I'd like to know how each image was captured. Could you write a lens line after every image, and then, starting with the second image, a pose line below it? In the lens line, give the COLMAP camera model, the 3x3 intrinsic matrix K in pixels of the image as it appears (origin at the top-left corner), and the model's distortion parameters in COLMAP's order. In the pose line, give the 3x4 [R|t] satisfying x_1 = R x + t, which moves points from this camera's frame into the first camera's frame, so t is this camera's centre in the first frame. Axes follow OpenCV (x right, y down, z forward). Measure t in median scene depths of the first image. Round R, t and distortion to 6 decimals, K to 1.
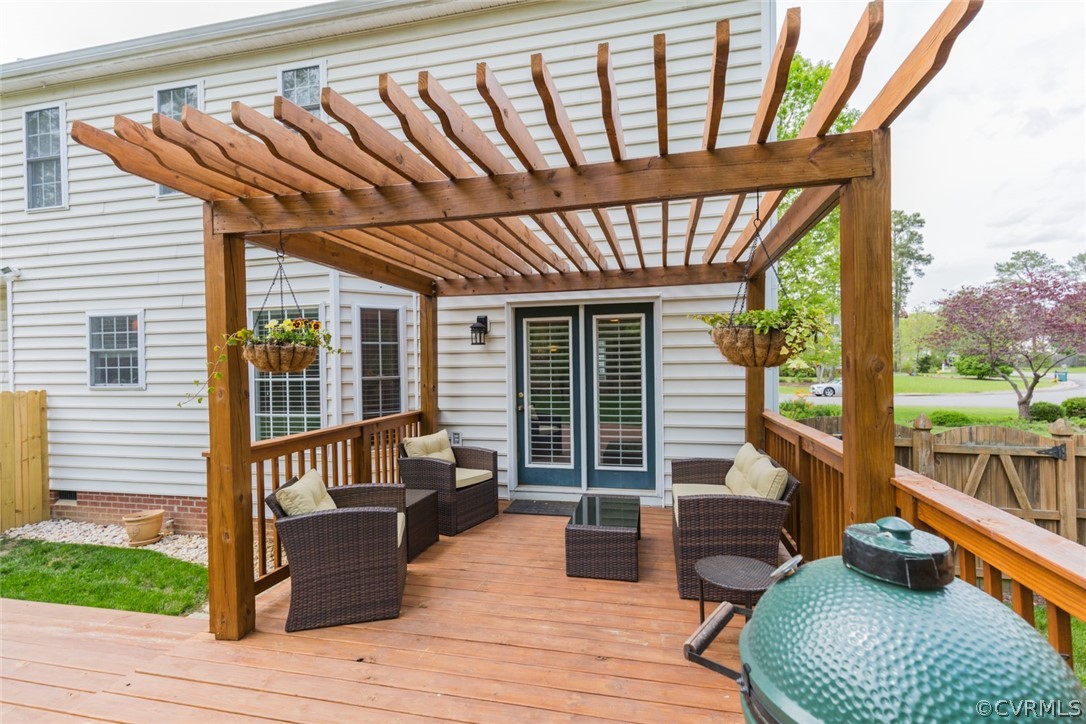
lens RADIAL K [[489.0, 0, 542.3], [0, 489.0, 365.3], [0, 0, 1]] dist [0.006990, -0.001620]
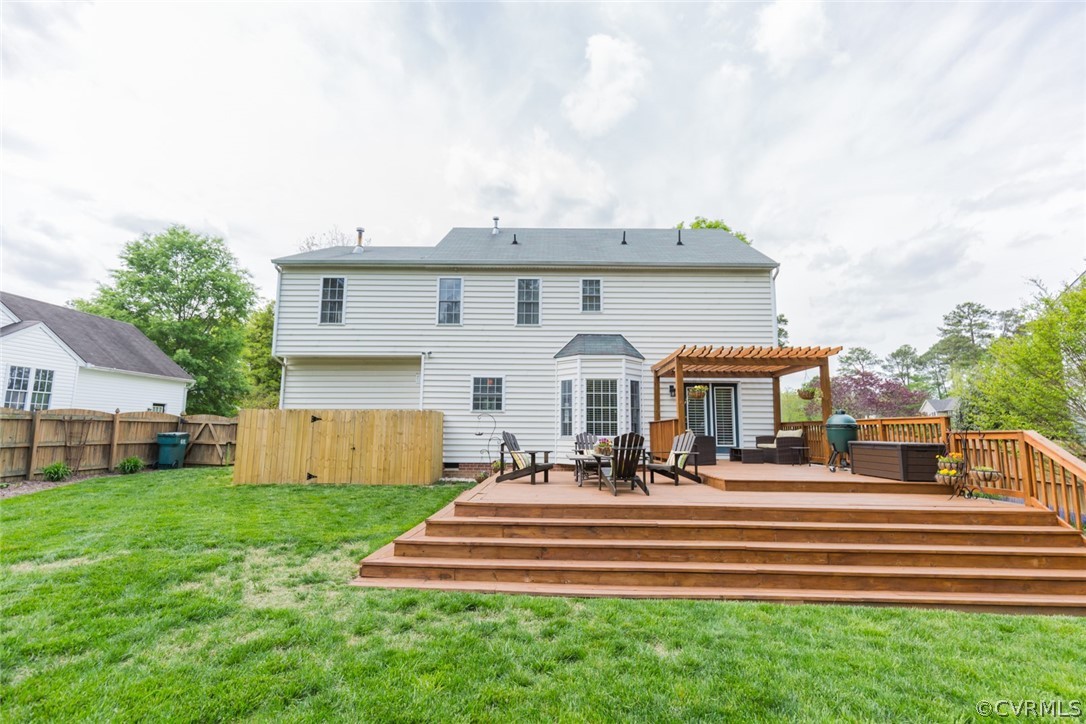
lens RADIAL K [[489.0, 0, 548.3], [0, 489.0, 361.3], [0, 0, 1]] dist [0.006990, -0.001620]
pose [[0.978045, 0.050964, 0.202067, -1.034585], [-0.021150, 0.988904, -0.147044, 0.133158], [-0.207318, 0.139542, 0.968270, -1.097476]]
